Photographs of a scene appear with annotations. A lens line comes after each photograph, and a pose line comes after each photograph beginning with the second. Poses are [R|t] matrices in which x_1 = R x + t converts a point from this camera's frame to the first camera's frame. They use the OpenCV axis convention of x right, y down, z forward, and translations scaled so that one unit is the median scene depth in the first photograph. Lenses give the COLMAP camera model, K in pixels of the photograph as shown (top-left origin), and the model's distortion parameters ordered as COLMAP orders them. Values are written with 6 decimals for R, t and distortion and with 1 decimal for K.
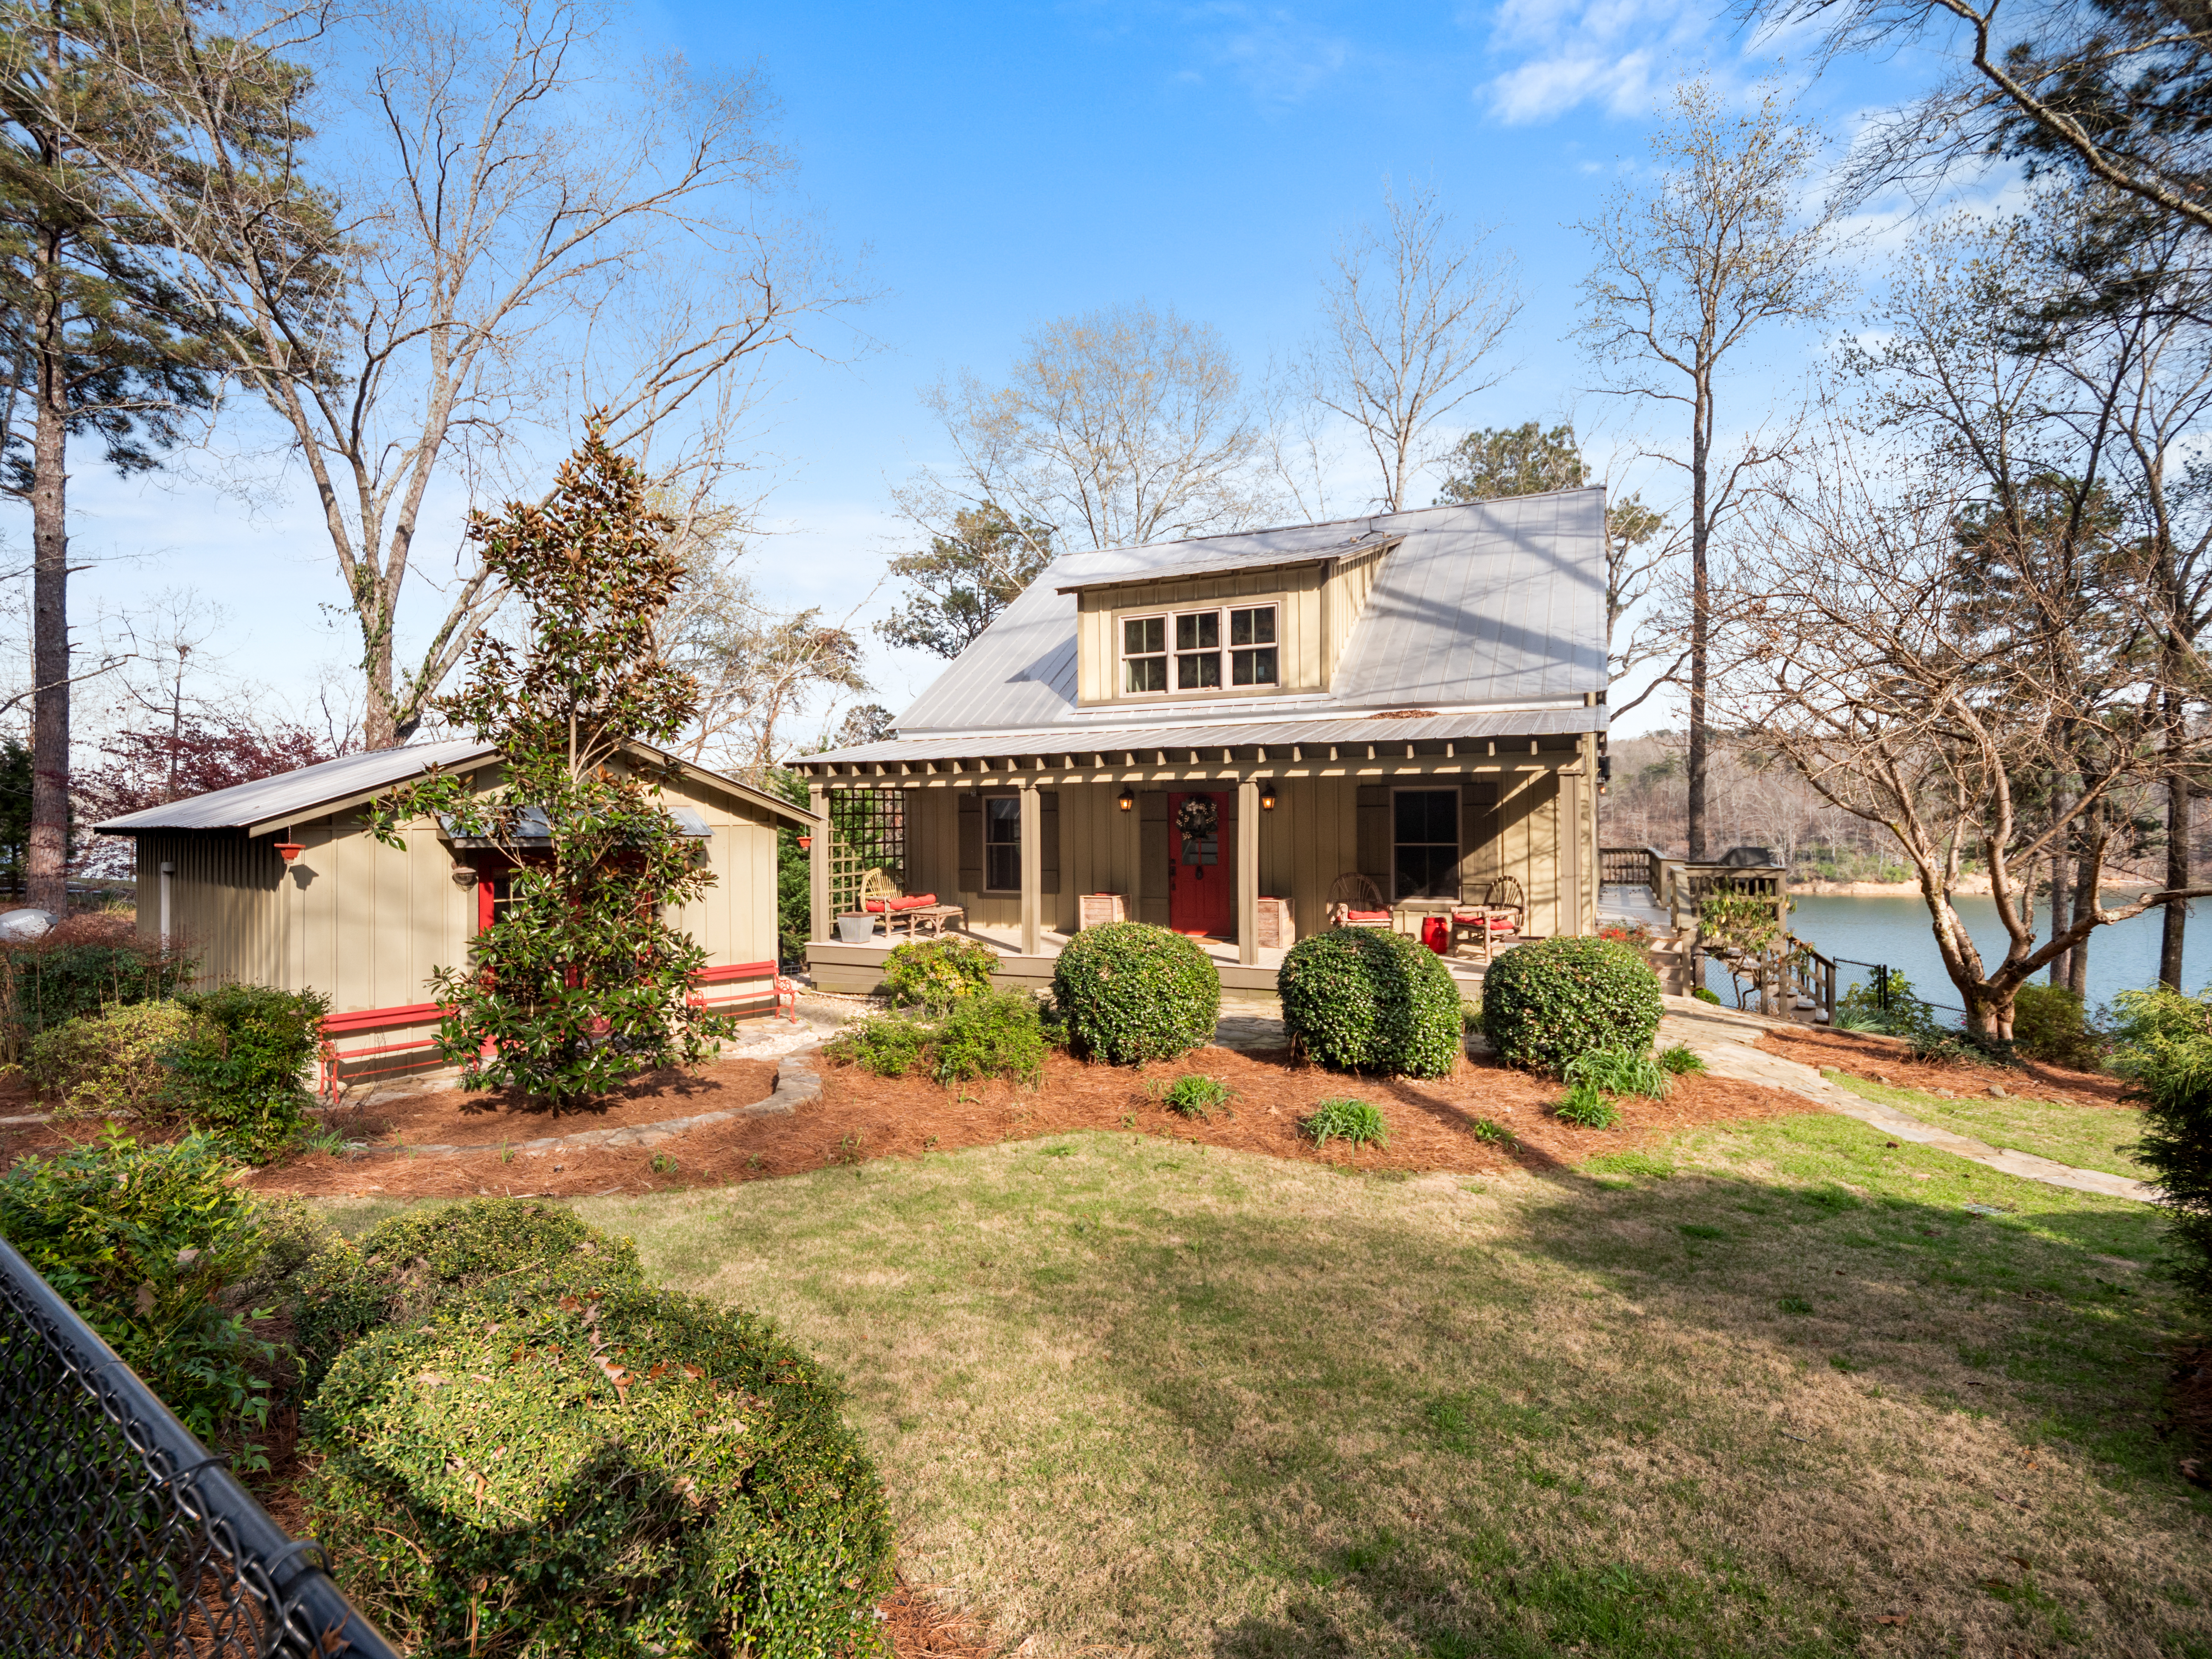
lens RADIAL K [[1070.0, 0, 1105.3], [0, 1070.0, 838.5], [0, 0, 1]] dist [-0.004488, -0.000639]
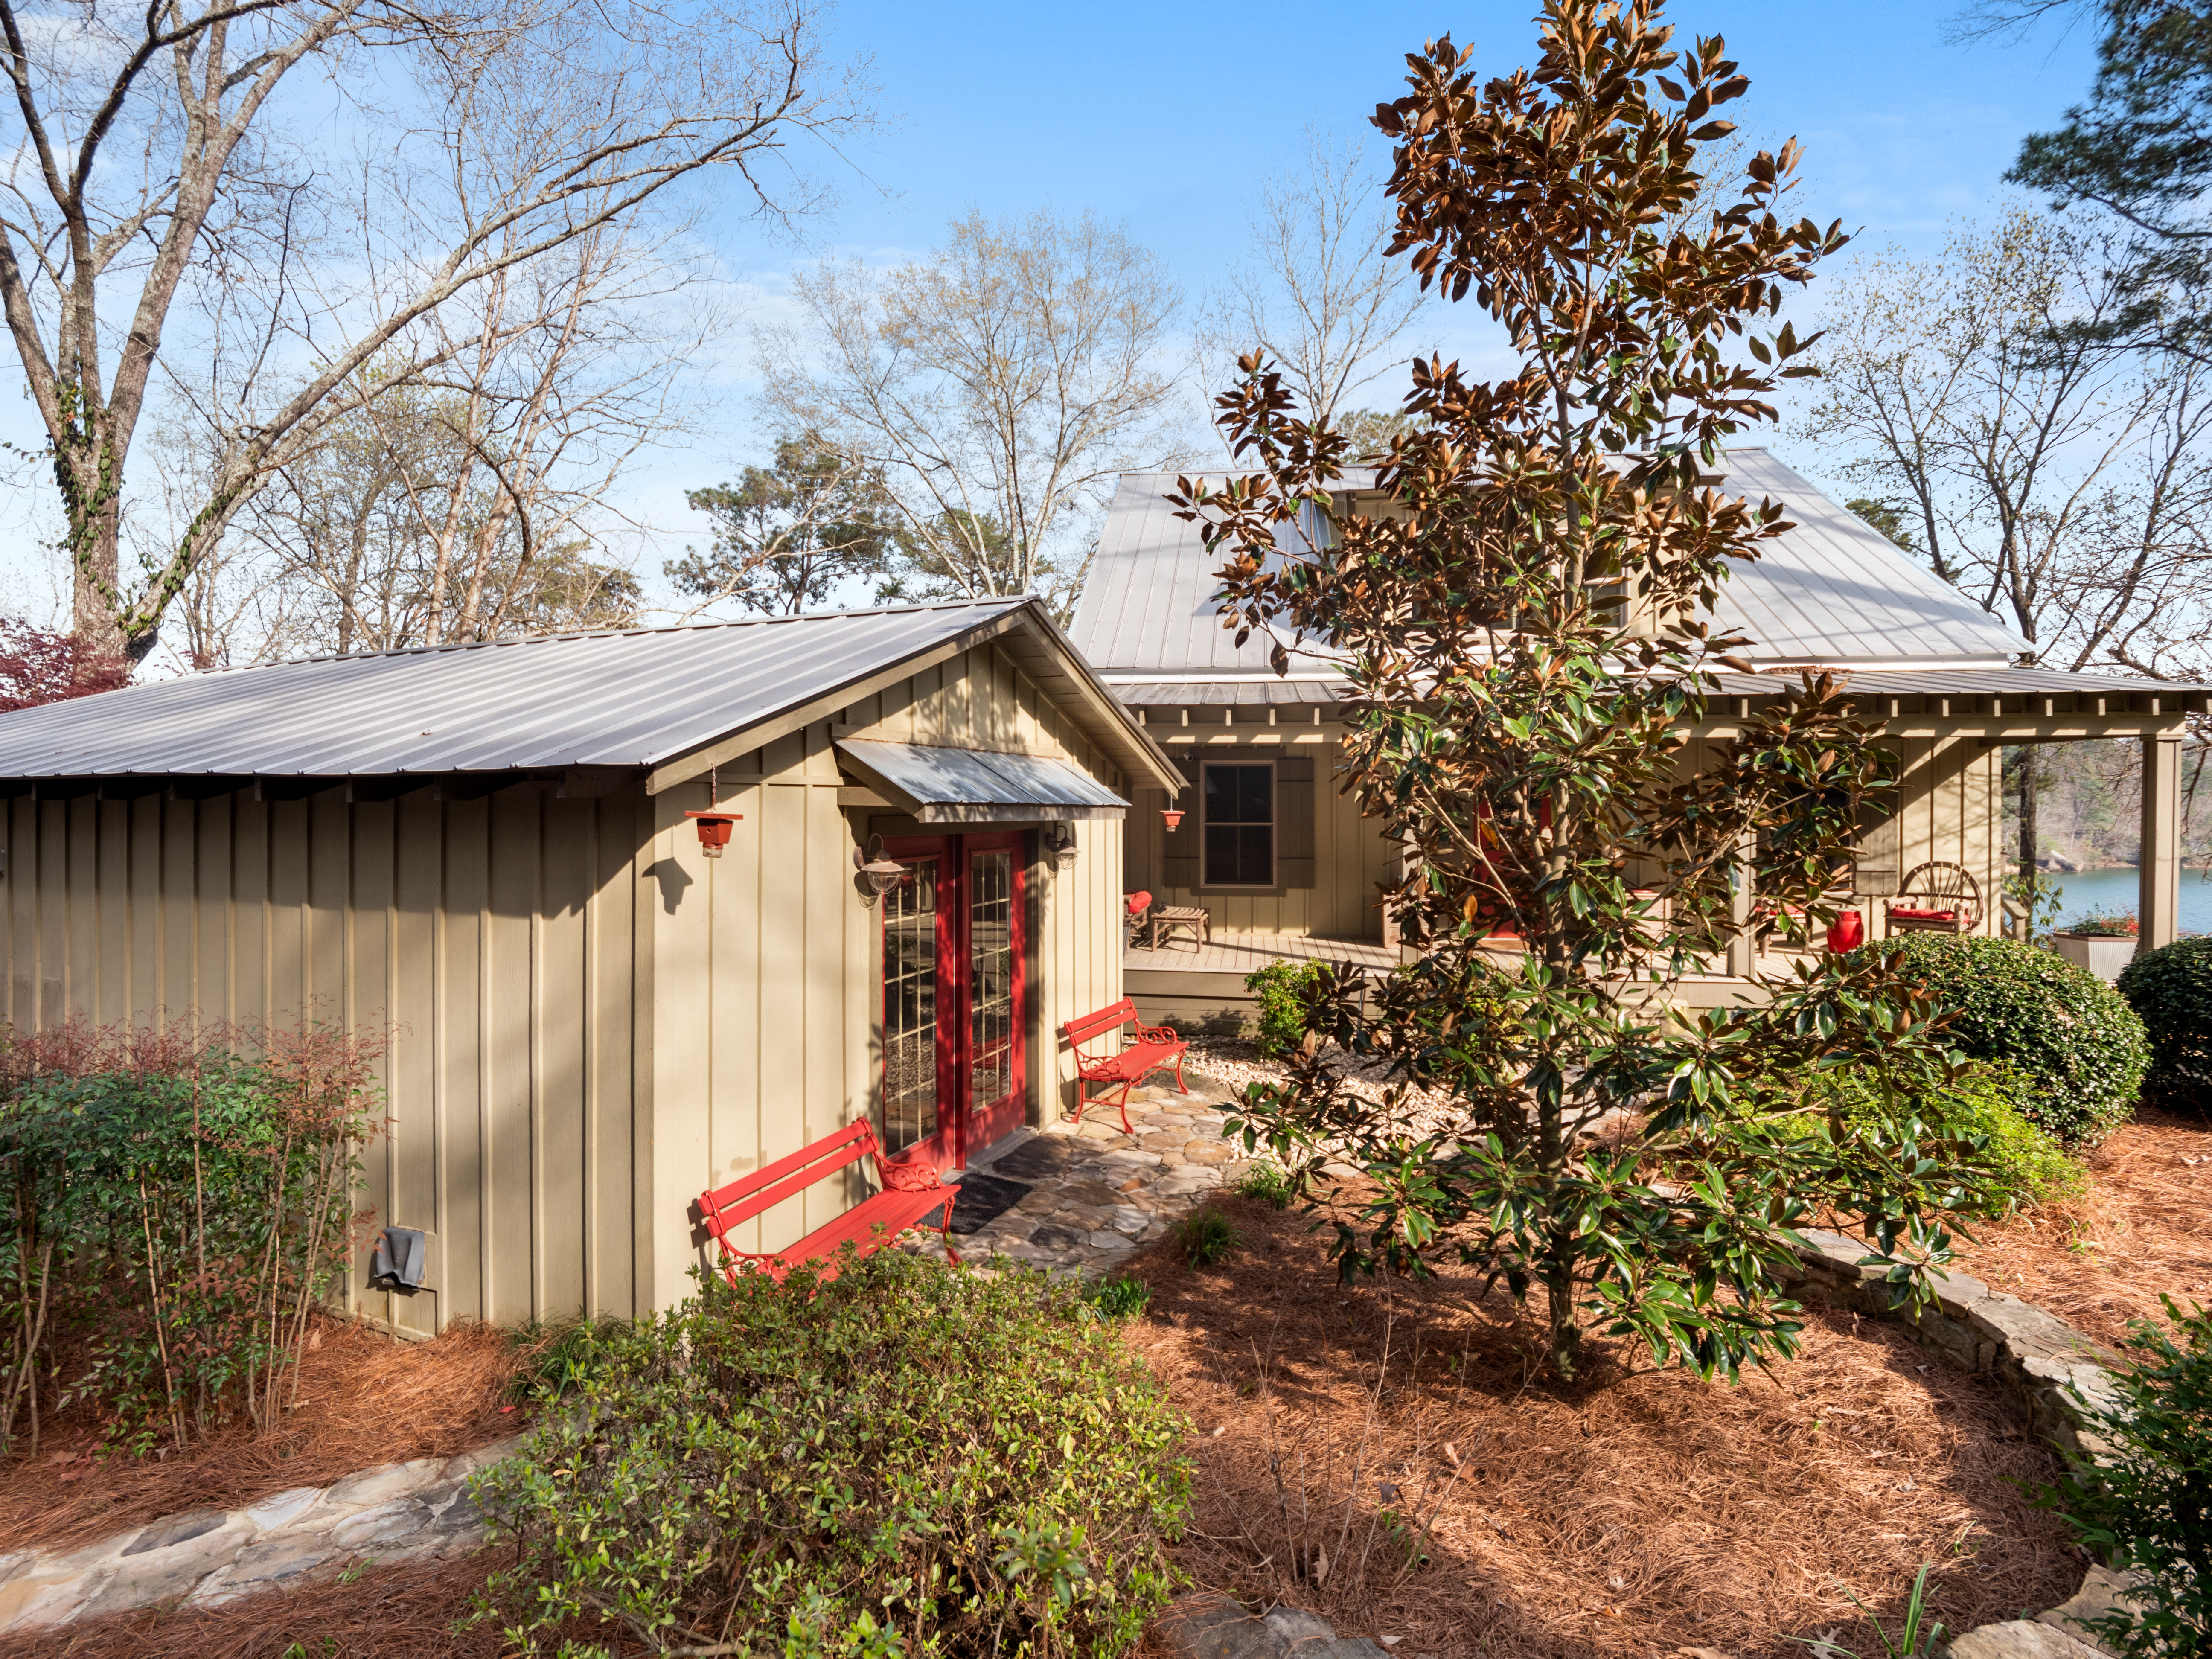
lens RADIAL K [[1070.0, 0, 1111.0], [0, 1070.0, 824.7], [0, 0, 1]] dist [-0.004488, -0.000639]
pose [[0.956183, 0.002018, 0.292763, -0.283879], [-0.002635, 0.999995, 0.001710, 0.003585], [-0.292758, -0.002407, 0.956183, 0.207571]]
